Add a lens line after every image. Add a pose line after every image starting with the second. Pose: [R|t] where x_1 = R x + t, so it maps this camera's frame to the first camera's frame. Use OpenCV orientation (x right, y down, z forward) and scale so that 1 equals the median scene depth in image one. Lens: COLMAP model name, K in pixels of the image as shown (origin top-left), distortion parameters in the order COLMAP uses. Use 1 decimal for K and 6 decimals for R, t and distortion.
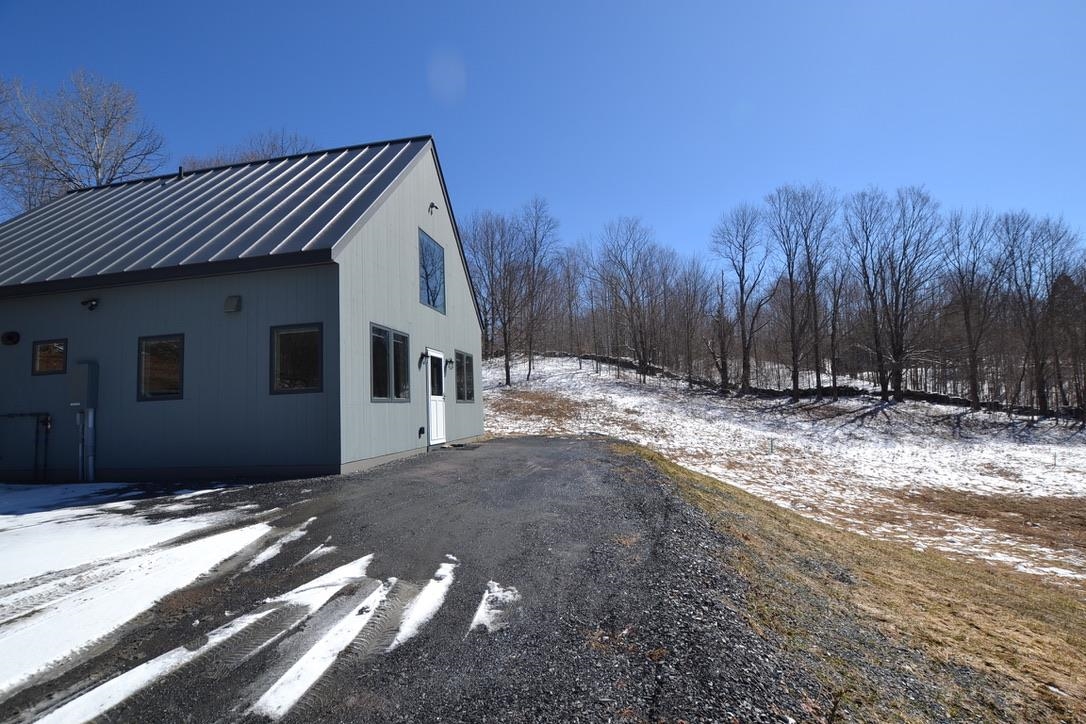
lens RADIAL K [[482.7, 0, 544.3], [0, 482.7, 368.1], [0, 0, 1]] dist [-0.046436, 0.010228]
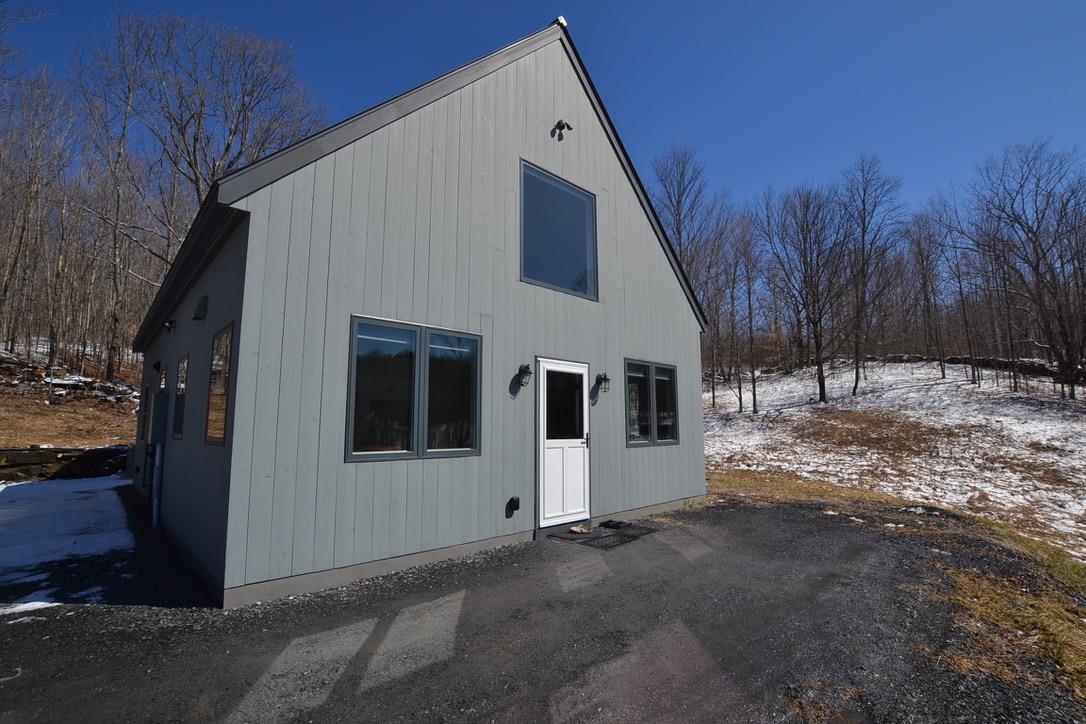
lens RADIAL K [[482.7, 0, 544.3], [0, 482.7, 368.1], [0, 0, 1]] dist [-0.046436, 0.010228]
pose [[0.798055, -0.033071, -0.601677, 0.027812], [0.018391, 0.999364, -0.030537, -0.002847], [0.602305, 0.013305, 0.798156, 0.132342]]
